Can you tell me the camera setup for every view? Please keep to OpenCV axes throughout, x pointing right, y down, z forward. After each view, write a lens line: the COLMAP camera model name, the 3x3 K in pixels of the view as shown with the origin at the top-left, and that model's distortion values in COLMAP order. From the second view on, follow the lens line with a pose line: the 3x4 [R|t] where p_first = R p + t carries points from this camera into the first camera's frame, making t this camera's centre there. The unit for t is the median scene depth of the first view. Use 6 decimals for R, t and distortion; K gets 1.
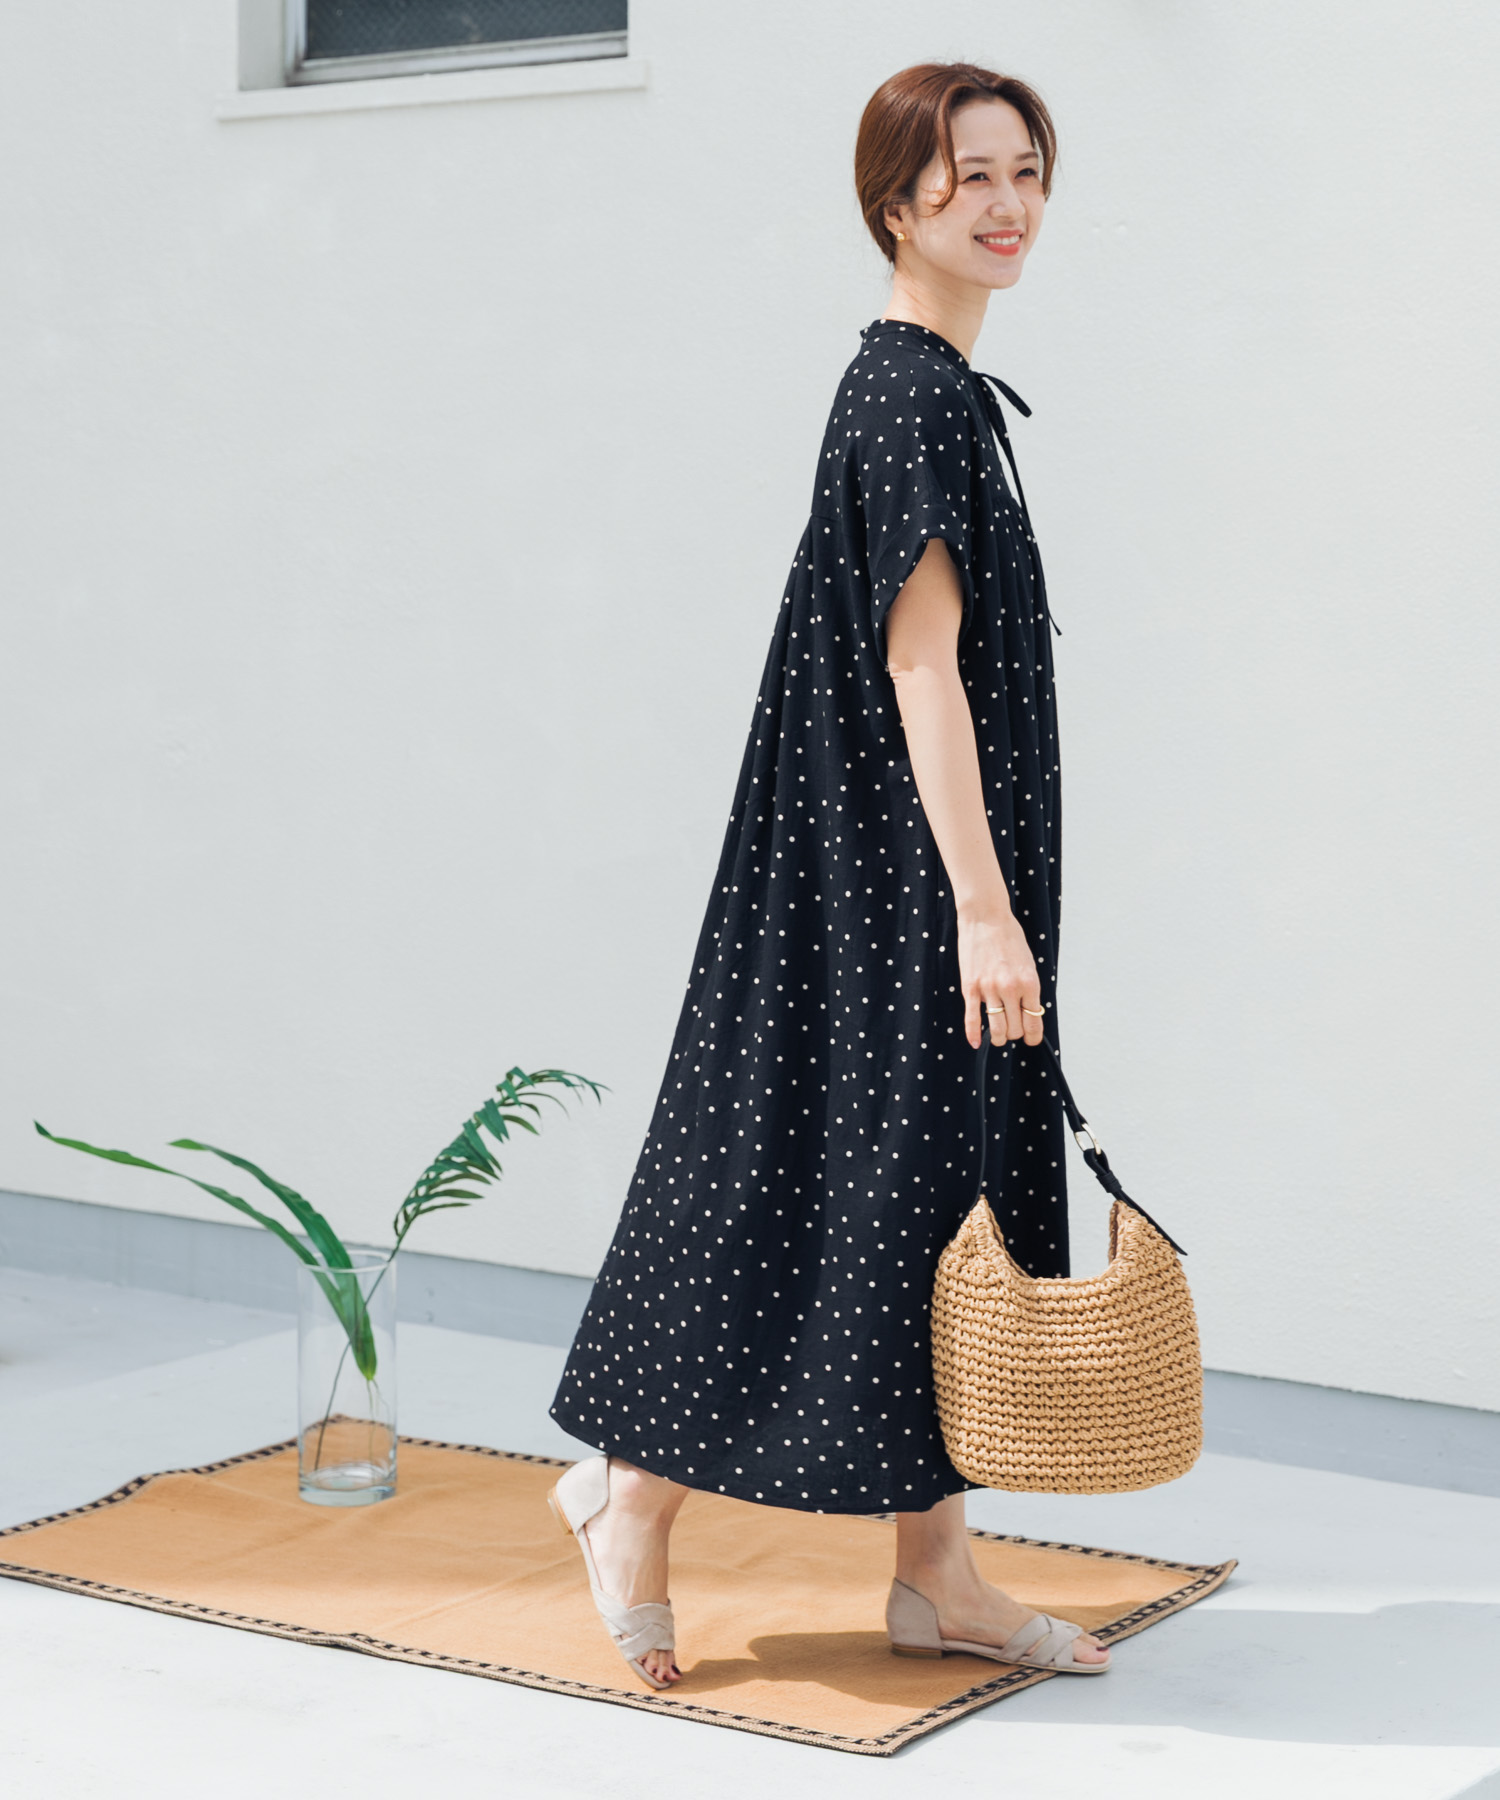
lens RADIAL K [[3181.9, 0, 755.1], [0, 3181.9, 723.6], [0, 0, 1]] dist [-0.023416, 0.005213]
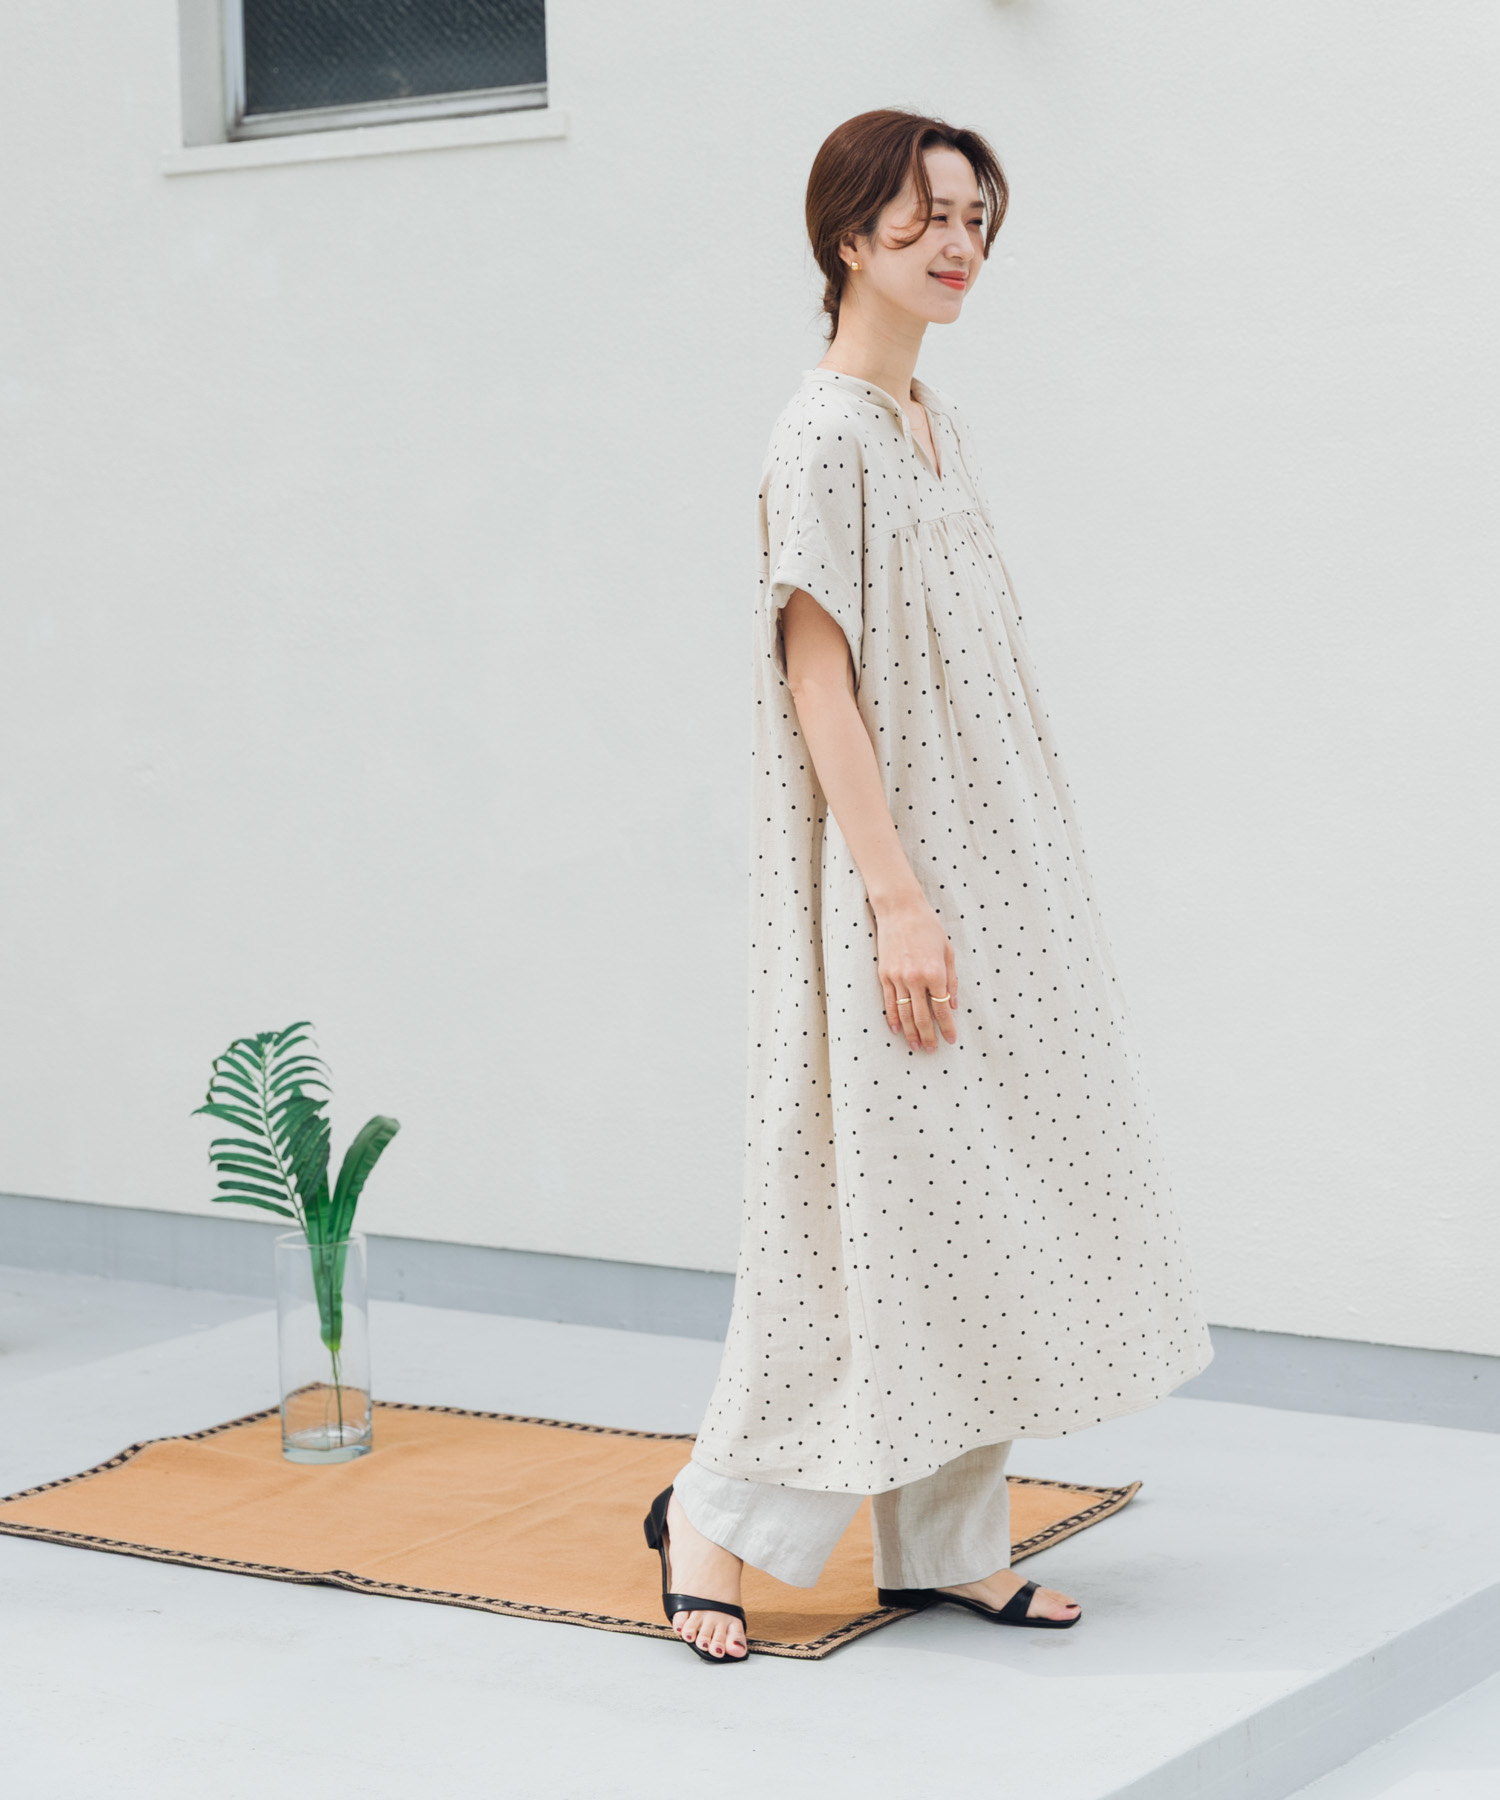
lens RADIAL K [[3252.6, 0, 778.6], [0, 3252.6, 729.9], [0, 0, 1]] dist [-0.022189, 0.088120]
pose [[0.999366, -0.031682, 0.016221, 0.014270], [0.031607, 0.999489, 0.004850, -0.004625], [-0.016367, -0.004334, 0.999857, -0.102062]]
